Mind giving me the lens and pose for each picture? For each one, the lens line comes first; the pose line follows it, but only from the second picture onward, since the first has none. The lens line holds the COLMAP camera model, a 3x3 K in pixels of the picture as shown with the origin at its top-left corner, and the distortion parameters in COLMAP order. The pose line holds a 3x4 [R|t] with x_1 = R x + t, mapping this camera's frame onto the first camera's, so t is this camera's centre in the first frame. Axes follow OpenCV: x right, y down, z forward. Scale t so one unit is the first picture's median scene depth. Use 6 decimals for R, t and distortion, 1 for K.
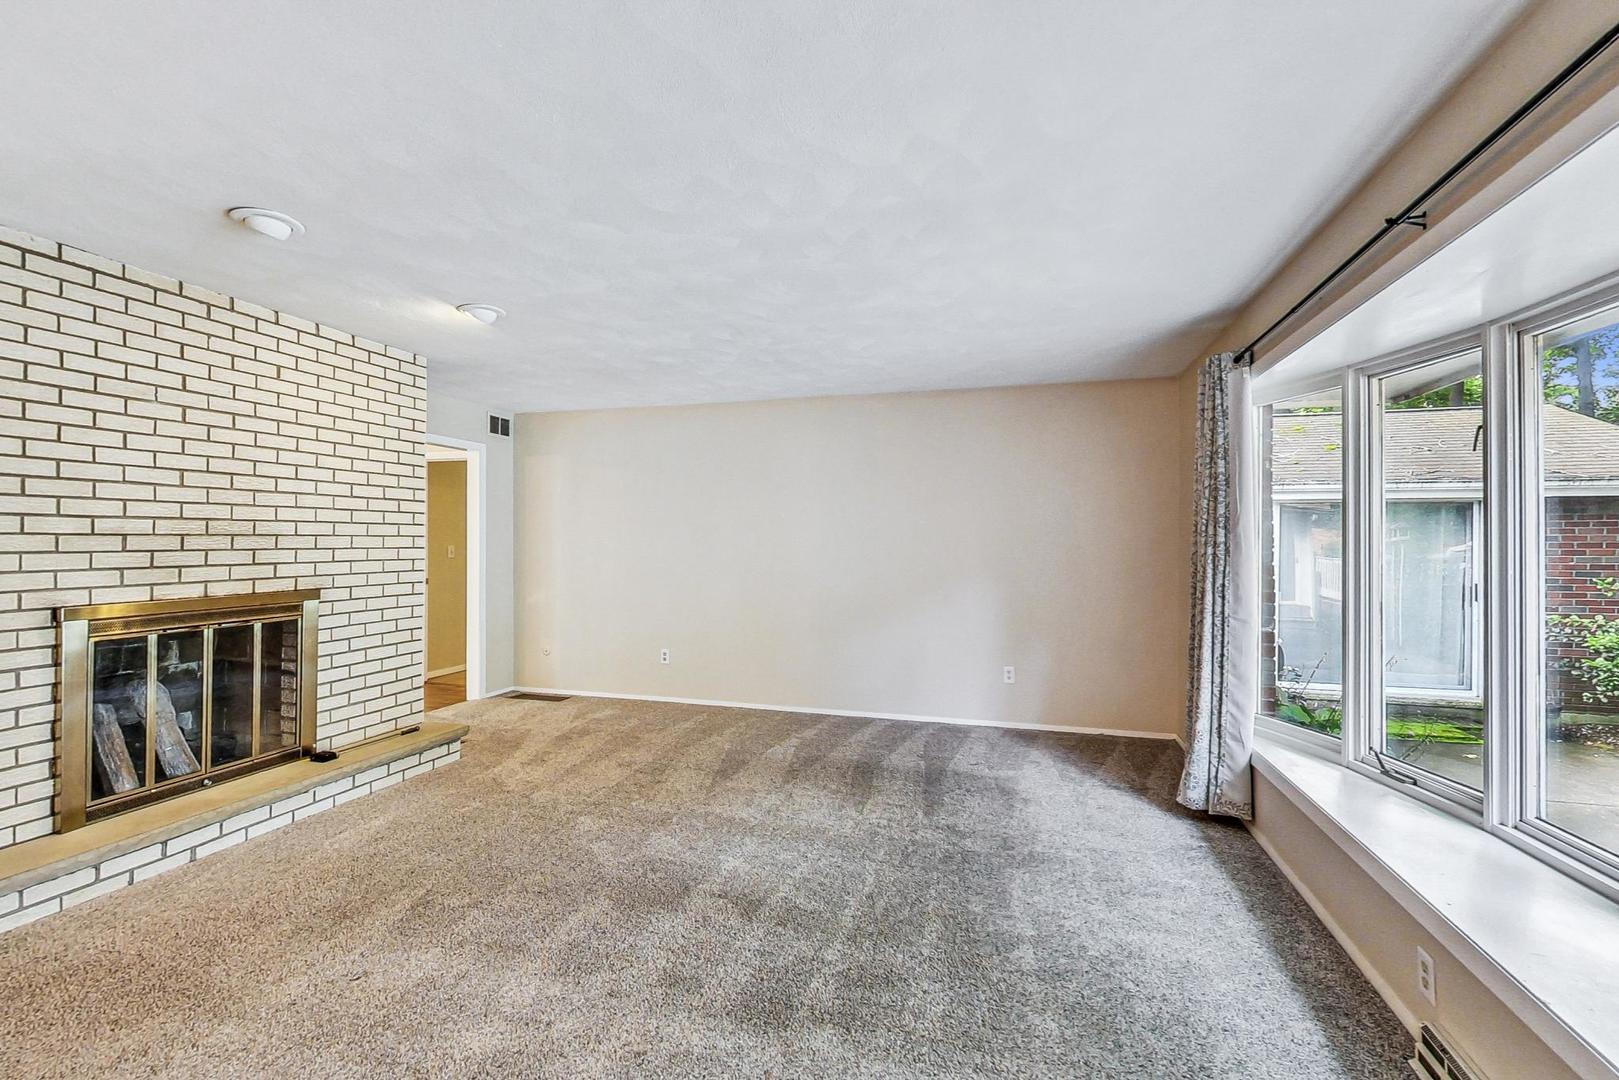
lens RADIAL K [[717.6, 0, 813.7], [0, 717.6, 554.5], [0, 0, 1]] dist [0.000482, -0.000476]
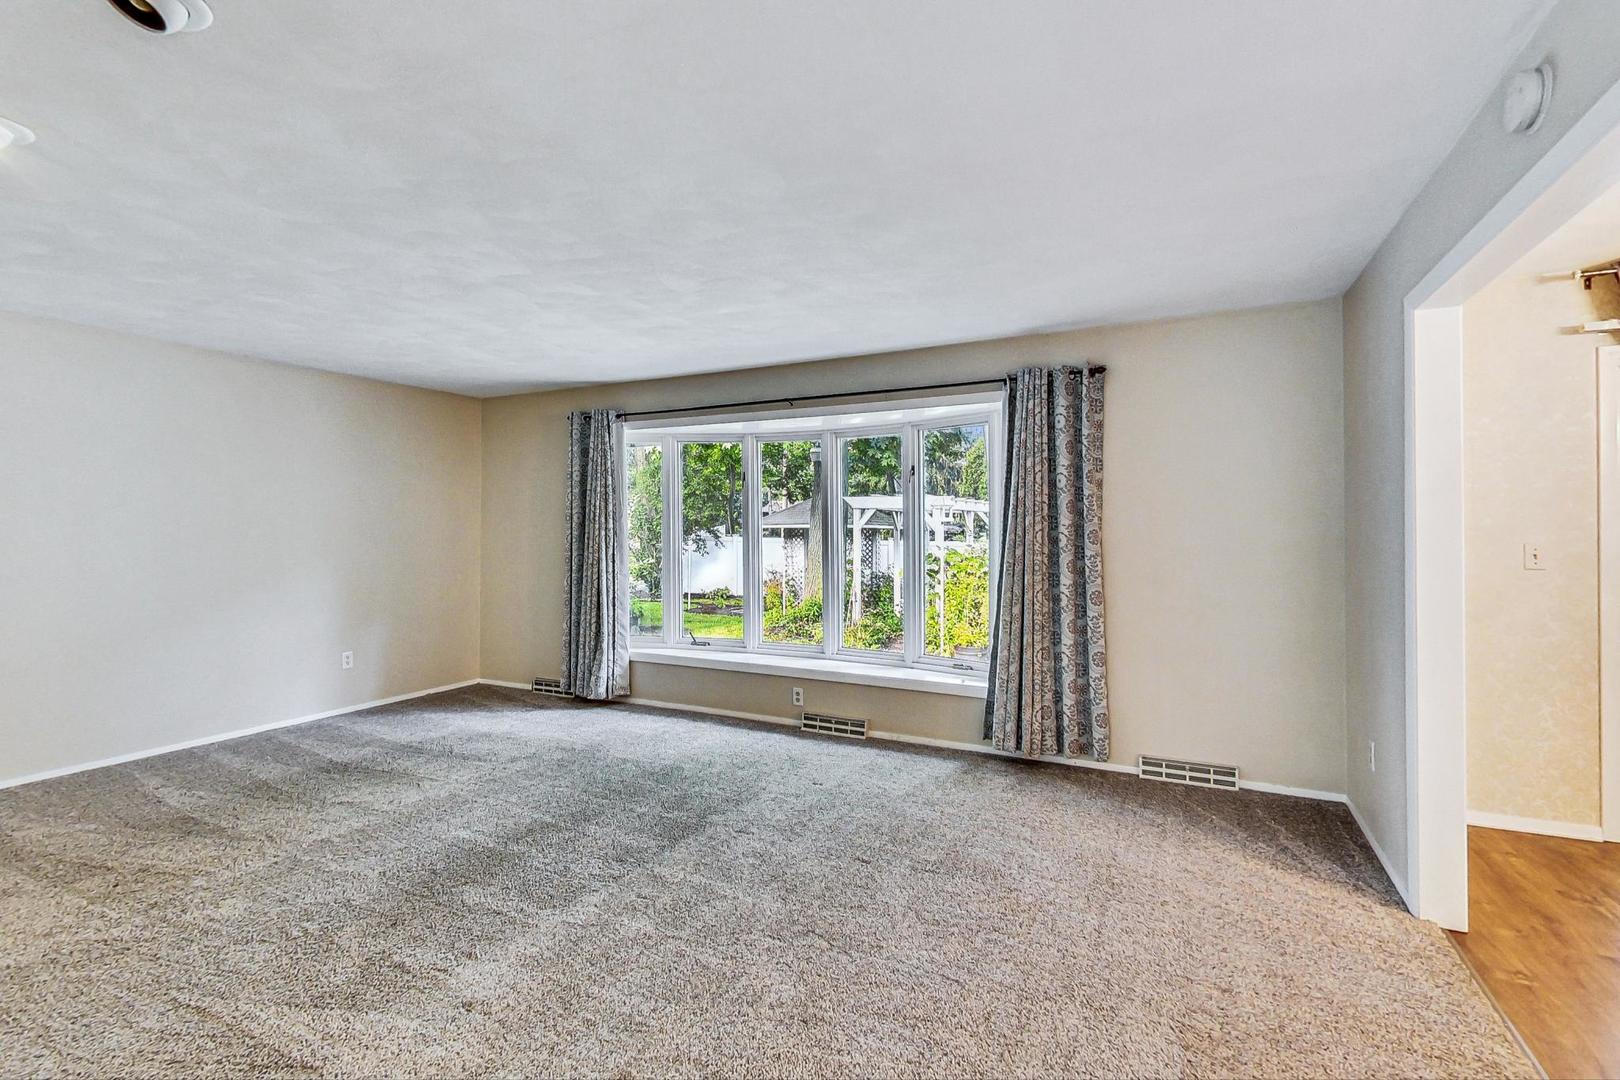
lens RADIAL K [[718.1, 0, 812.1], [0, 718.1, 525.3], [0, 0, 1]] dist [0.000482, -0.000476]
pose [[0.192670, 0.001005, 0.981263, -0.922647], [0.021351, 0.999758, -0.005216, -0.004268], [-0.981031, 0.021956, 0.192602, 0.248802]]
